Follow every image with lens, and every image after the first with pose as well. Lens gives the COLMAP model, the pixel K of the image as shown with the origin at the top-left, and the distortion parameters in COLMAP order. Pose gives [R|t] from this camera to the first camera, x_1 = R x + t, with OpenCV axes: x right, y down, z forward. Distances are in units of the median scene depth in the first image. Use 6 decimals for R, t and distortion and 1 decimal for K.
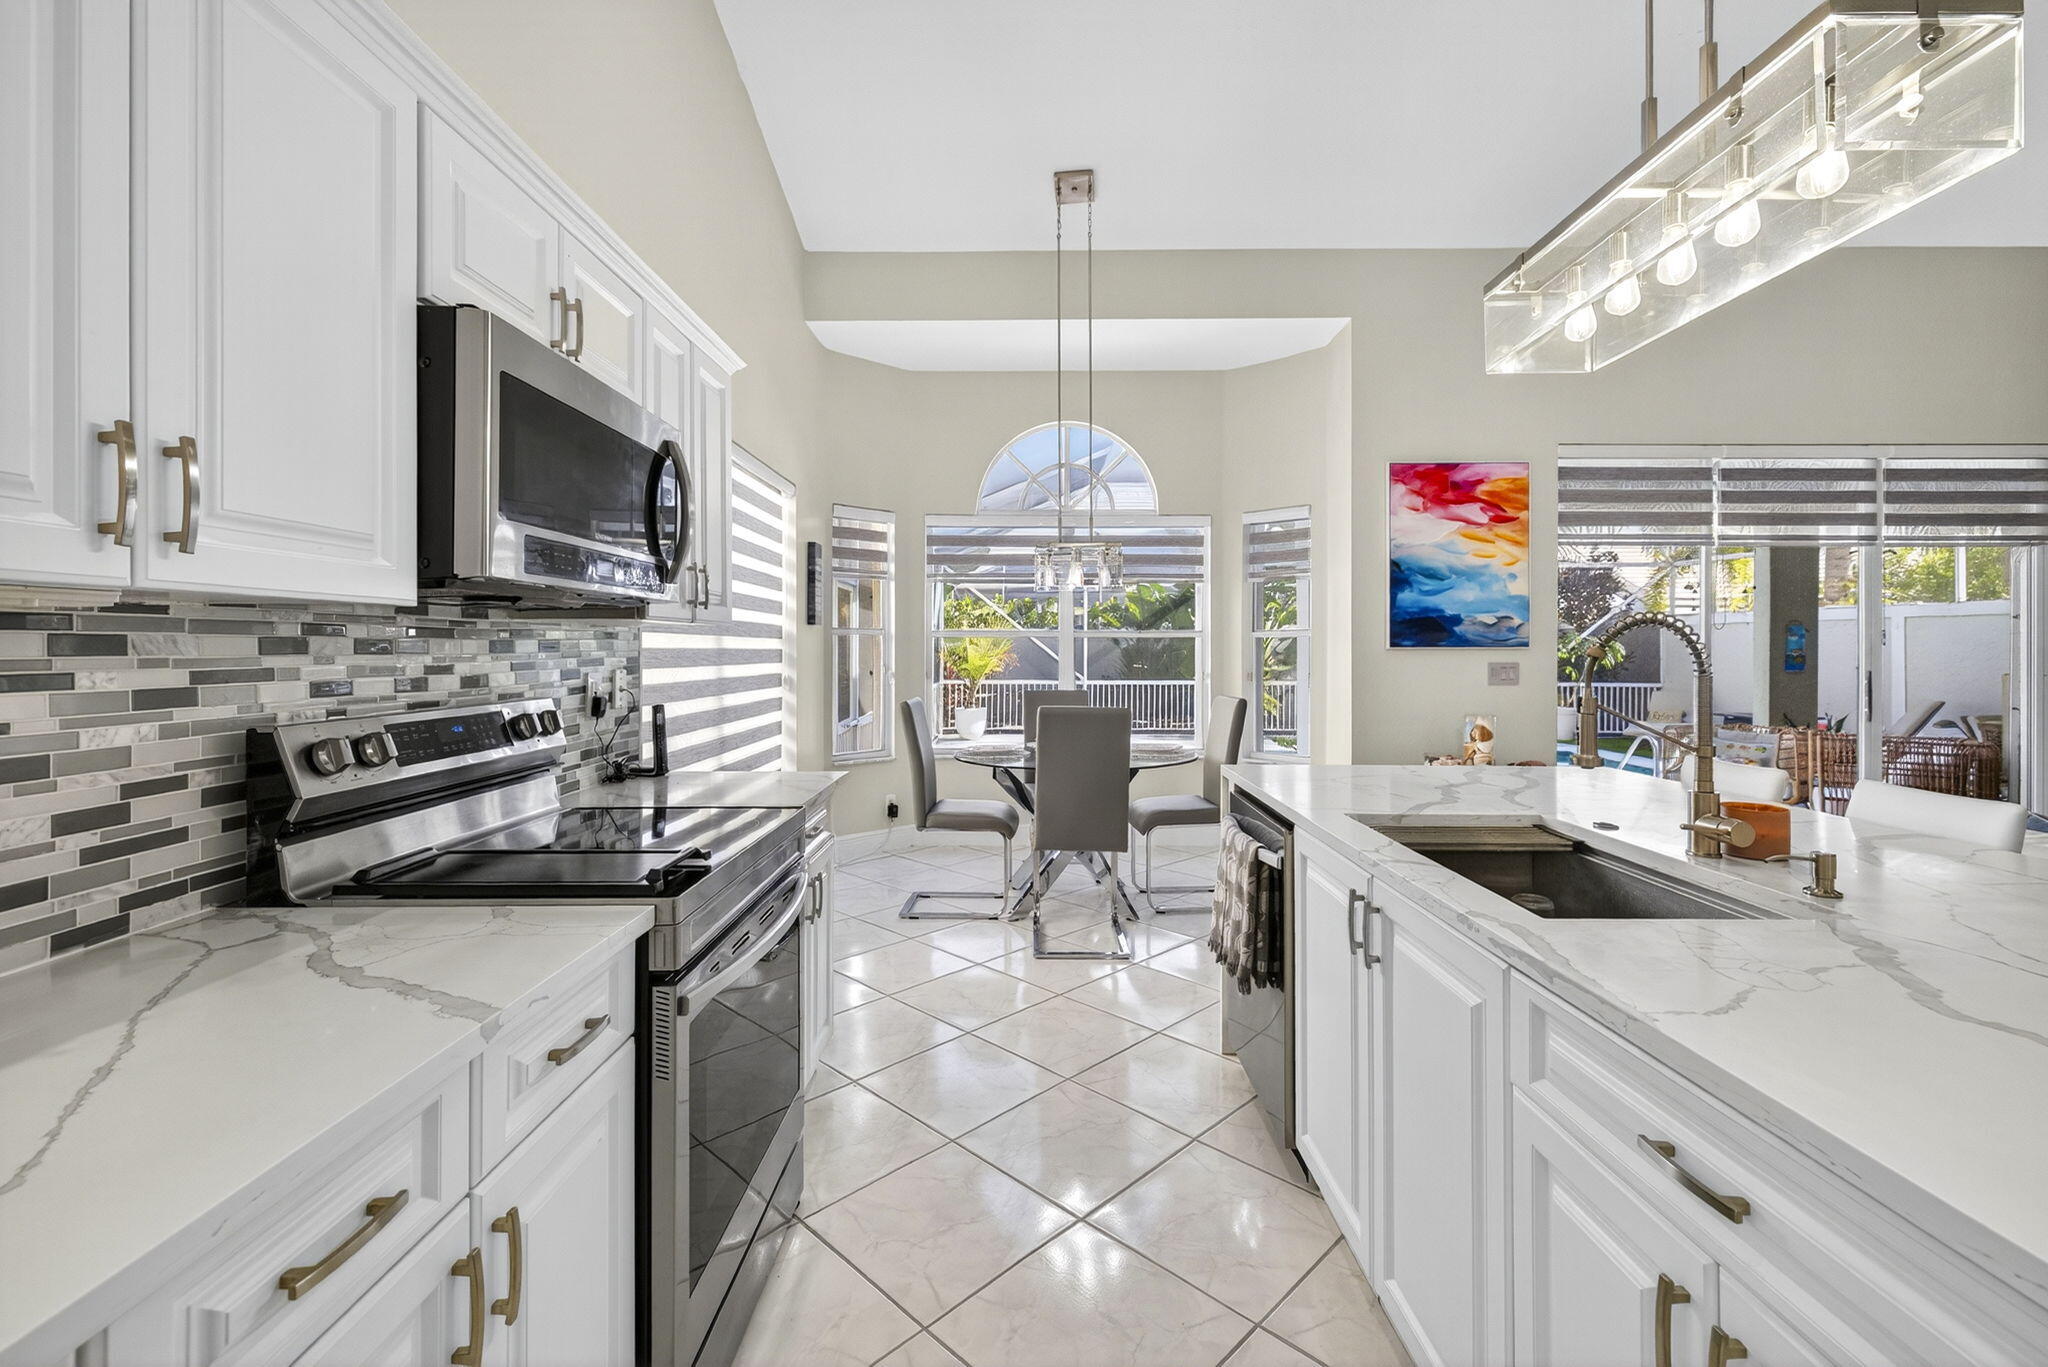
lens RADIAL K [[887.4, 0, 1025.5], [0, 887.4, 648.9], [0, 0, 1]] dist [0.002303, 0.000330]
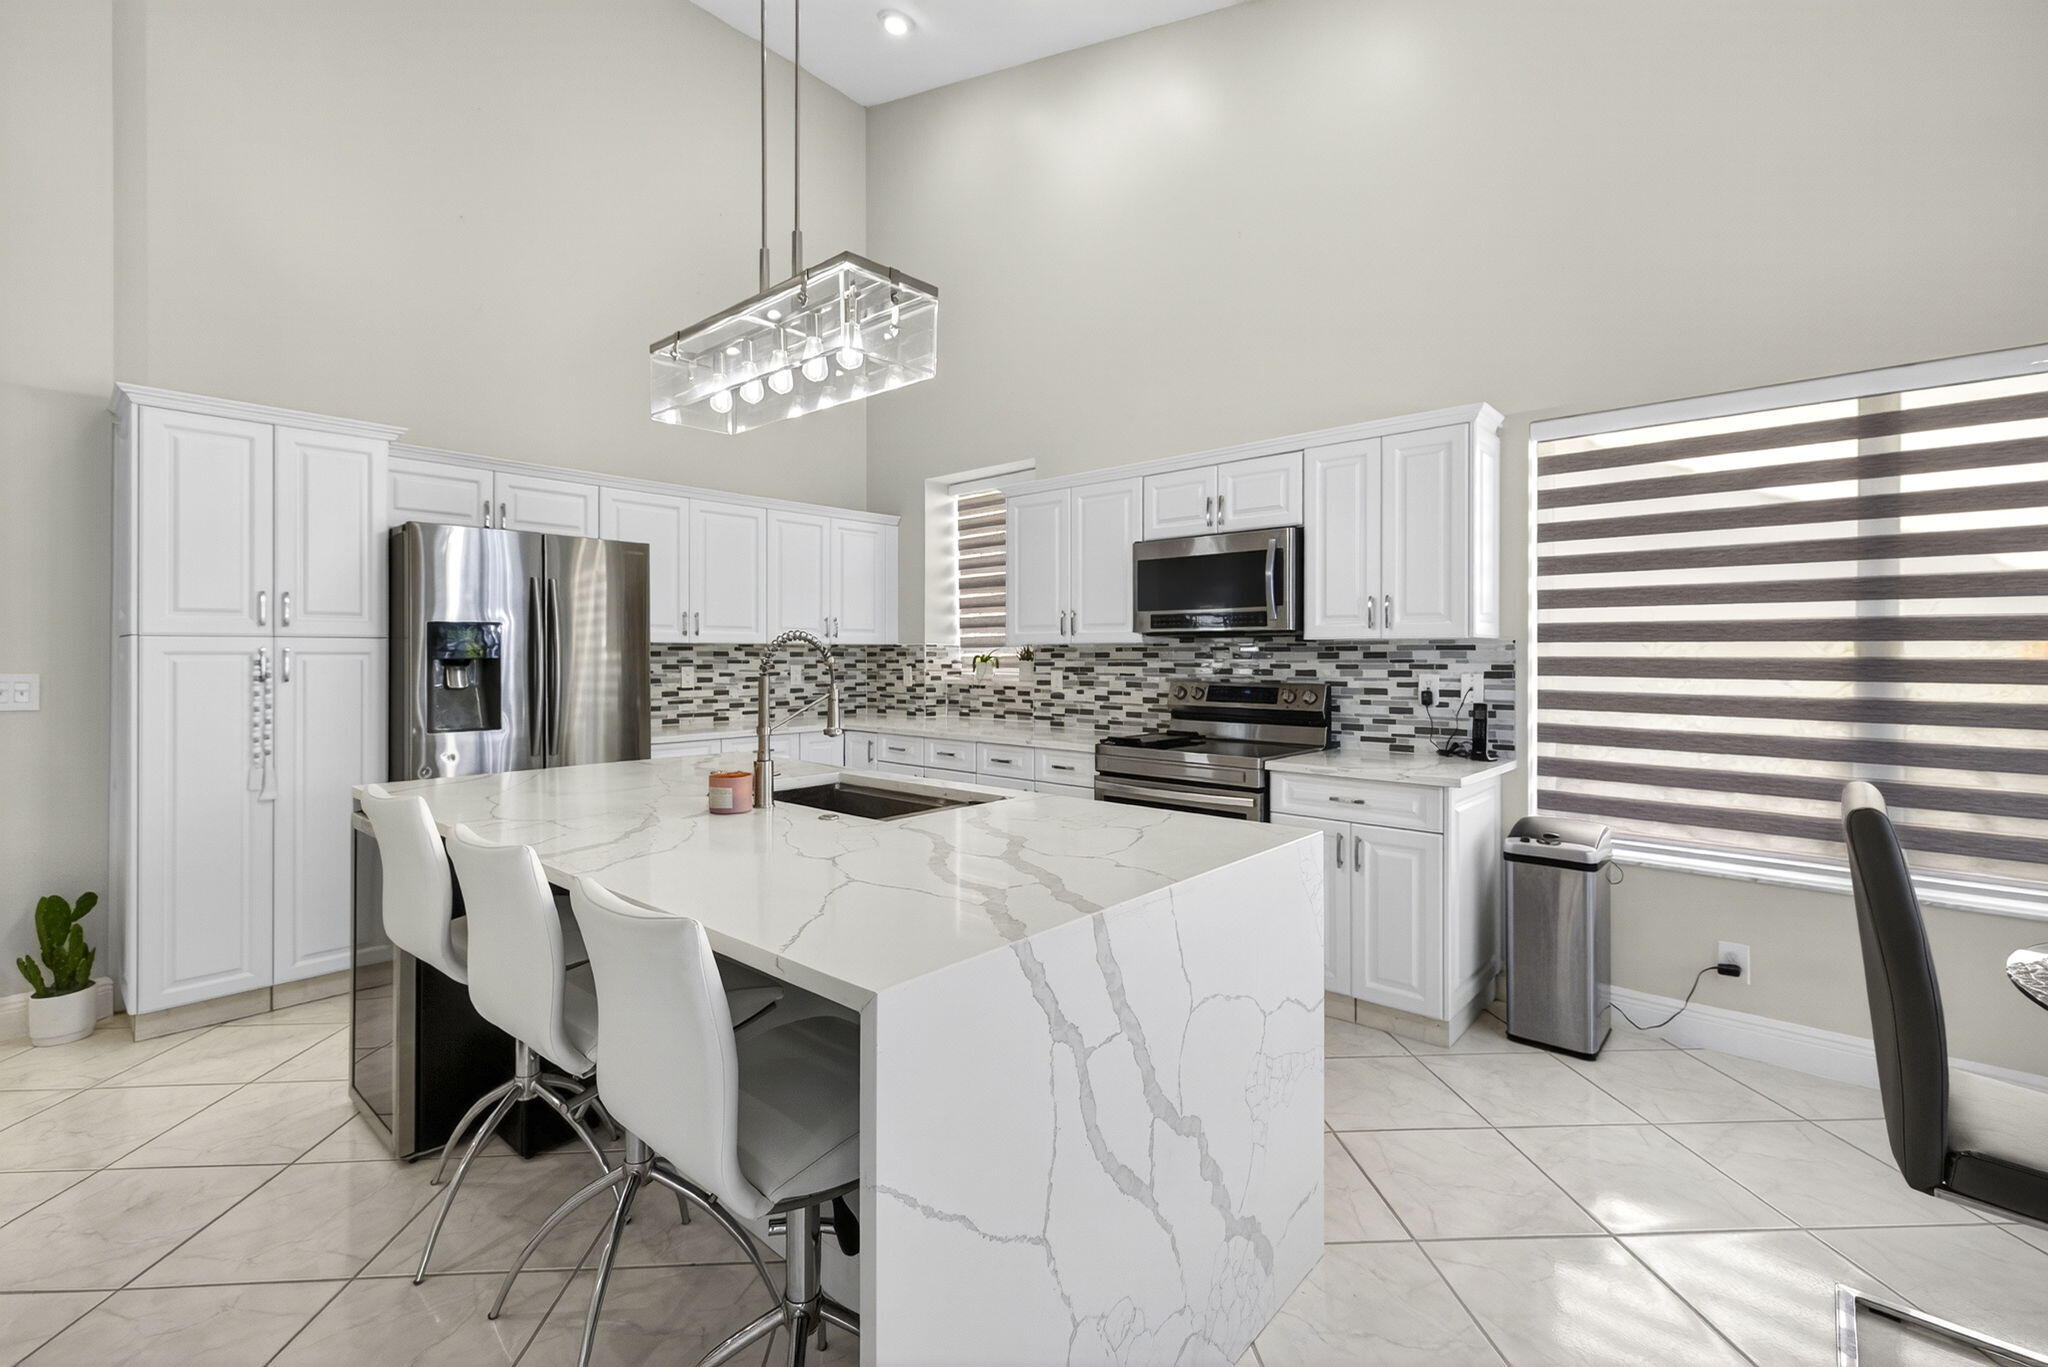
lens RADIAL K [[887.4, 0, 1025.5], [0, 887.4, 648.9], [0, 0, 1]] dist [0.002303, 0.000330]
pose [[-0.665183, -0.006796, -0.746649, 0.520089], [-0.003658, 0.999976, -0.005844, -0.001562], [0.746671, -0.001156, -0.665192, 0.758758]]
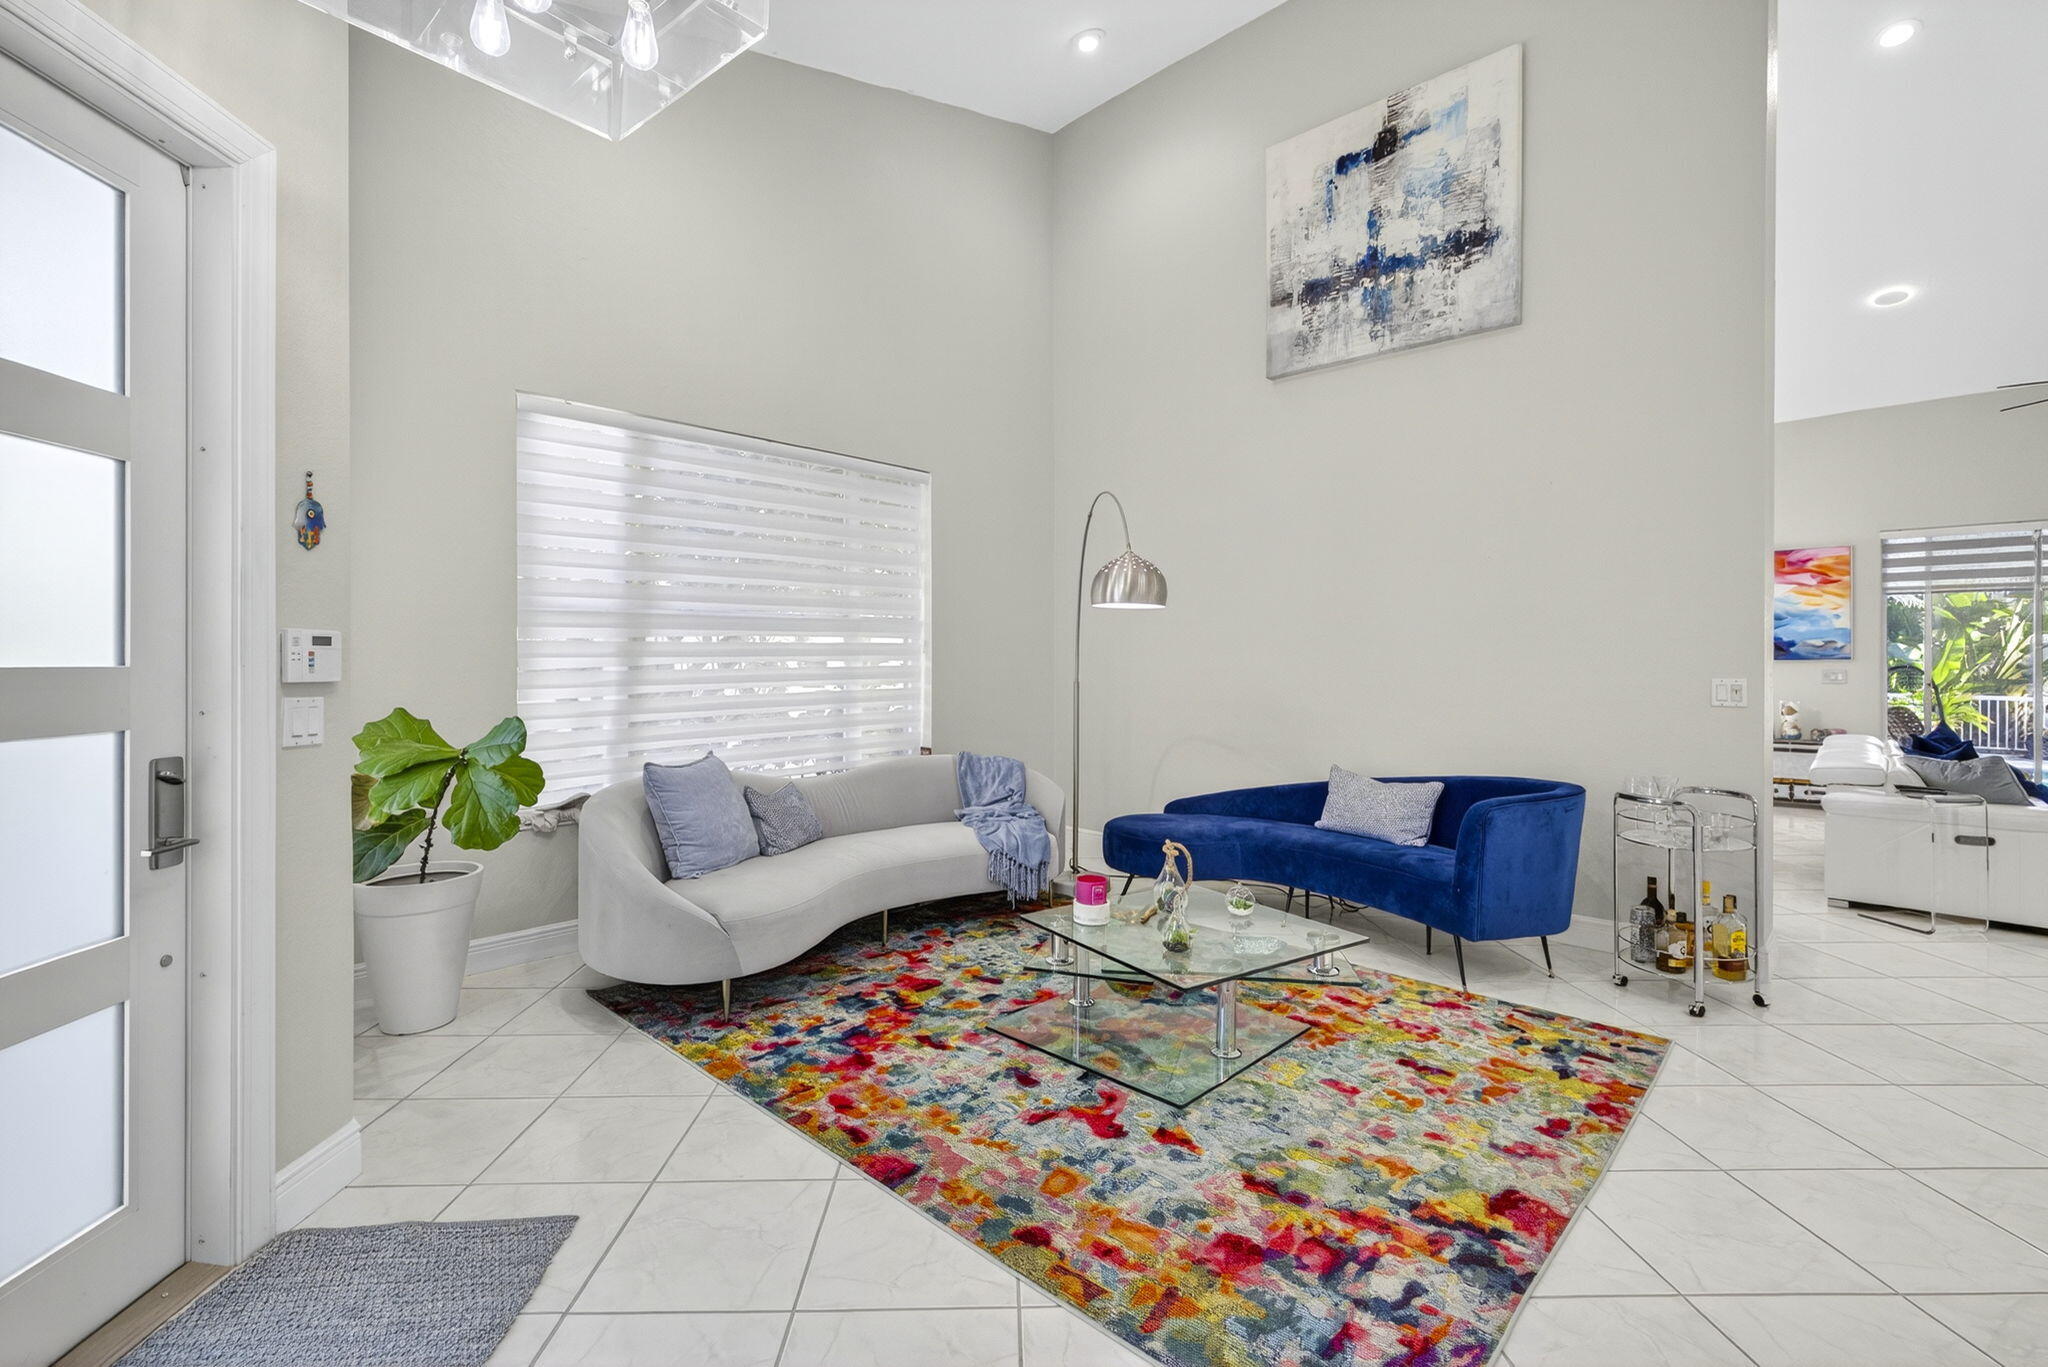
lens RADIAL K [[910.8, 0, 1018.8], [0, 910.8, 663.7], [0, 0, 1]] dist [0.000664, 0.000102]
pose [[0.721607, -0.000117, -0.692303, 0.628871], [-0.000538, 1.000000, -0.000730, 0.007014], [0.692303, 0.000899, 0.721606, -1.251118]]
